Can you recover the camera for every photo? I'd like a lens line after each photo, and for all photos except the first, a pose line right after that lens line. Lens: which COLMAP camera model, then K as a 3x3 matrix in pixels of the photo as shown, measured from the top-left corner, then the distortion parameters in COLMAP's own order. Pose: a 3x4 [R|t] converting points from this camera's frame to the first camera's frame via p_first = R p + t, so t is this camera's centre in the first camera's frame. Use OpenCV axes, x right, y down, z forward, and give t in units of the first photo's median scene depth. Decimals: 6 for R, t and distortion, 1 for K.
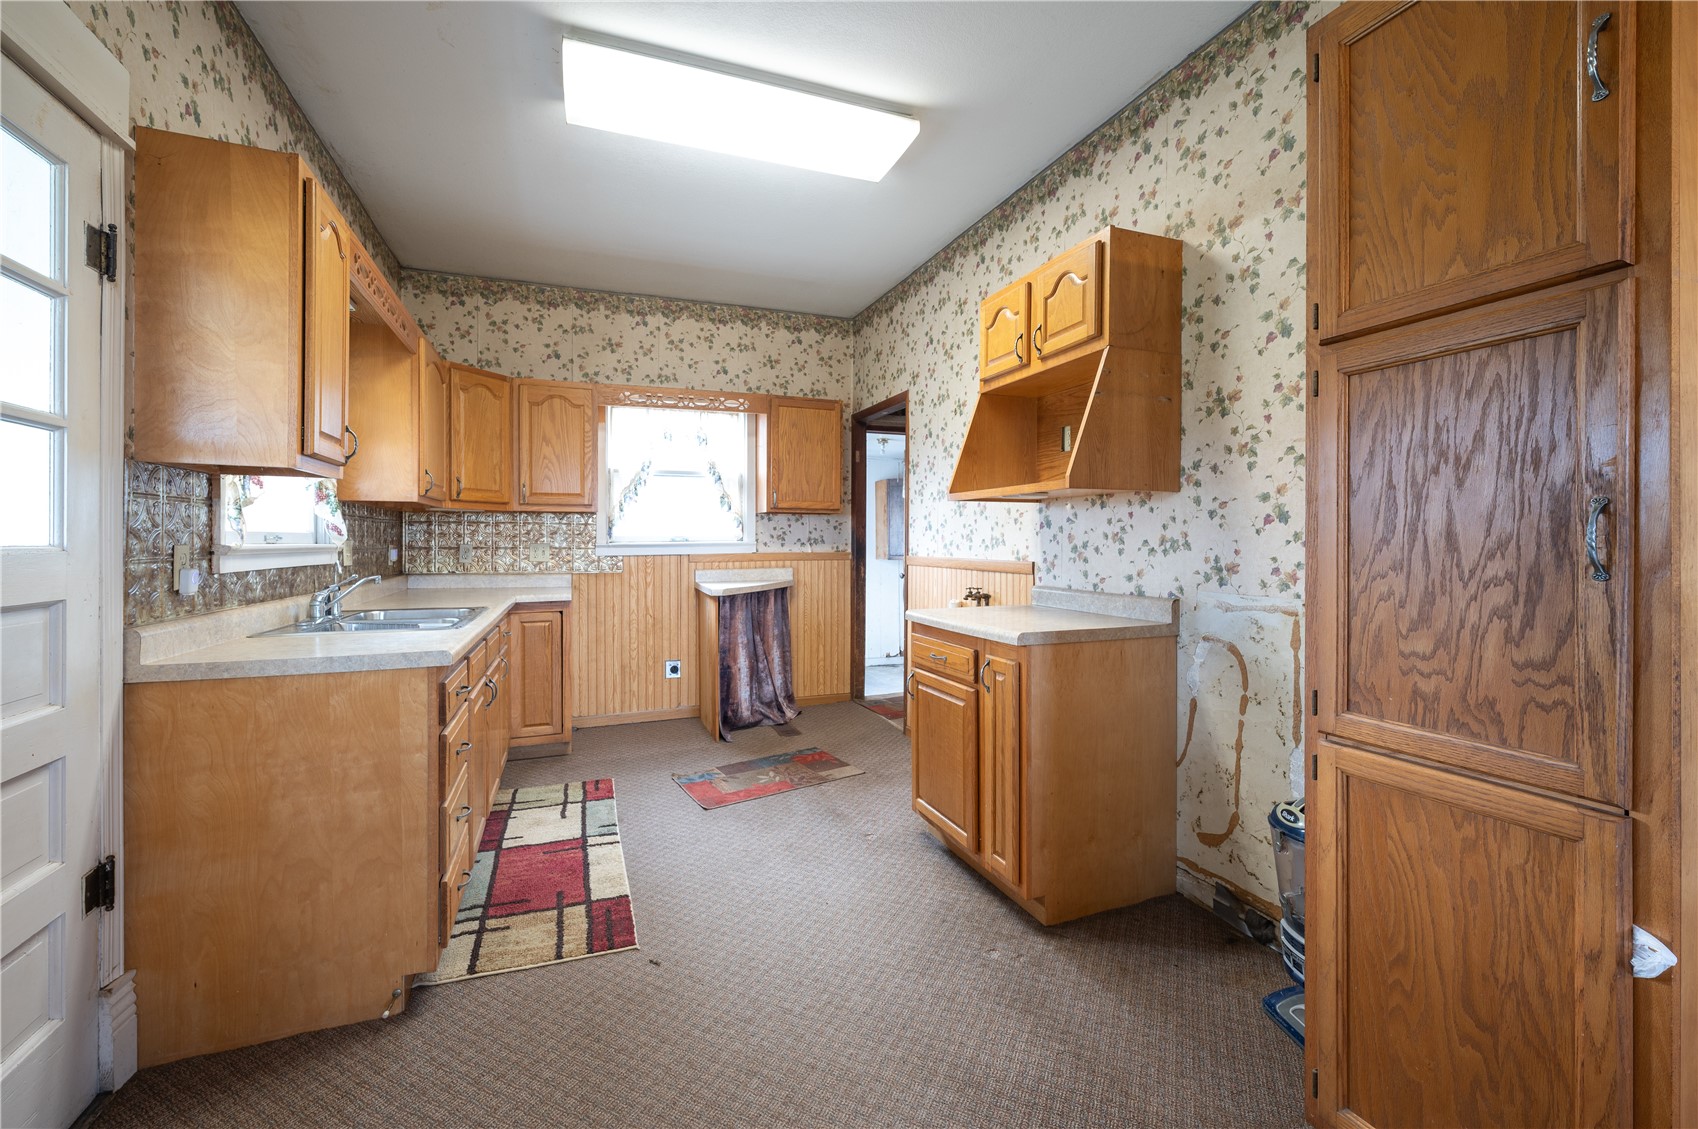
lens RADIAL K [[691.6, 0, 836.1], [0, 691.6, 553.1], [0, 0, 1]] dist [0.001020, -0.001479]
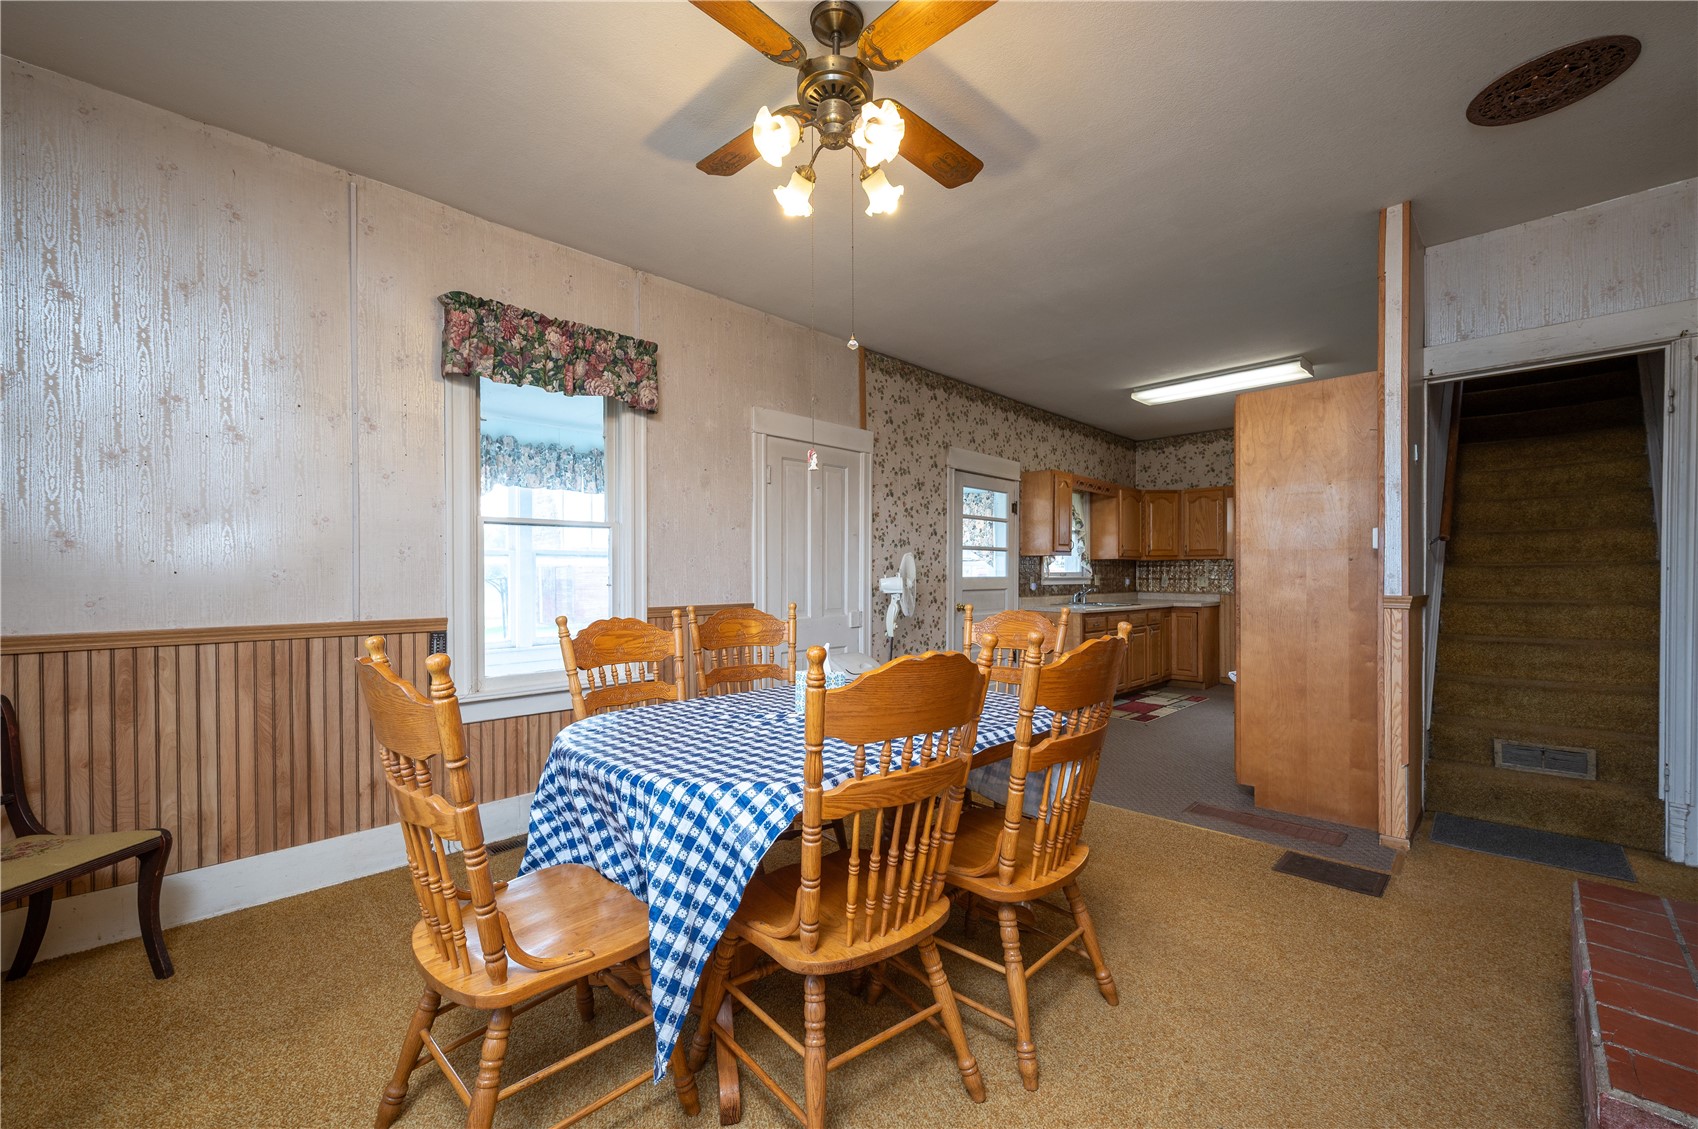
lens RADIAL K [[691.6, 0, 847.2], [0, 691.6, 577.9], [0, 0, 1]] dist [0.001020, -0.001479]
pose [[0.422445, 0.004443, -0.906378, 0.786871], [-0.014850, 0.999888, -0.002020, 0.006663], [0.906267, 0.014313, 0.422463, -0.575279]]
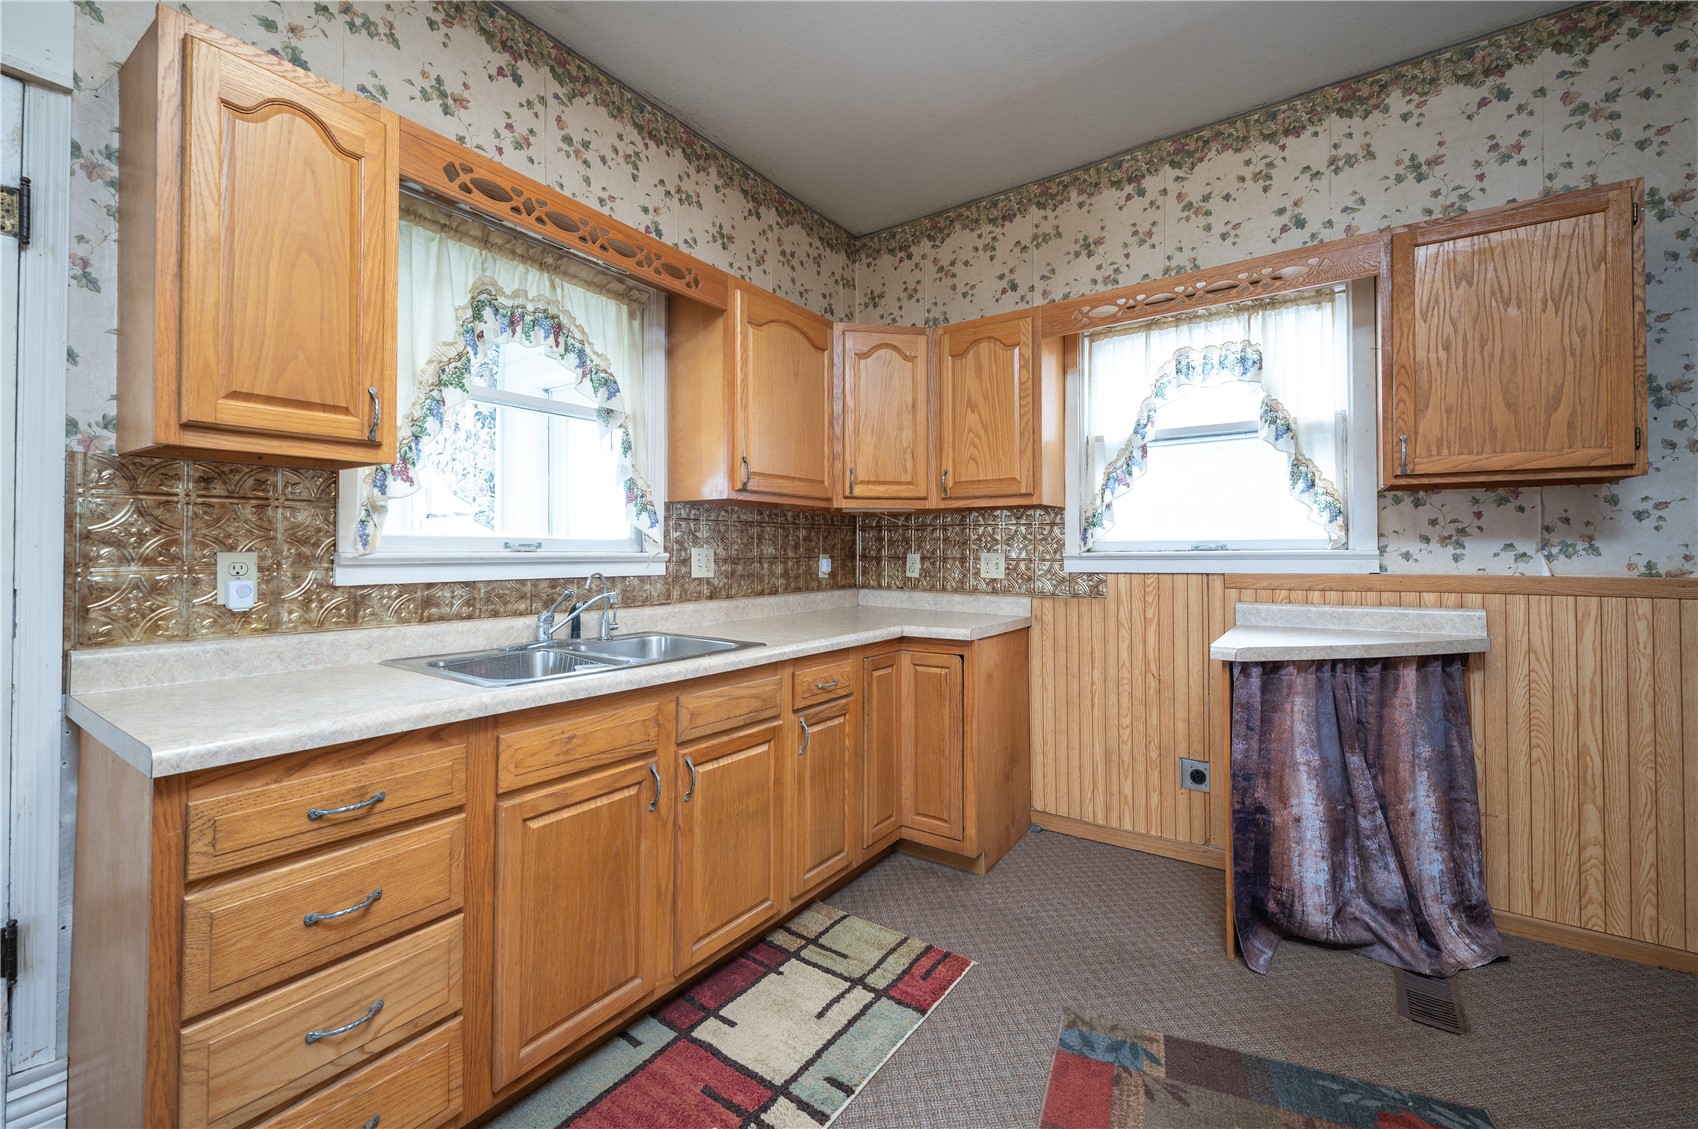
lens RADIAL K [[691.6, 0, 844.8], [0, 691.6, 539.7], [0, 0, 1]] dist [0.001020, -0.001479]
pose [[0.565816, -0.013649, -0.824419, 0.075401], [-0.014893, 0.999531, -0.026769, -0.005965], [0.824397, 0.027425, 0.565347, 0.456741]]
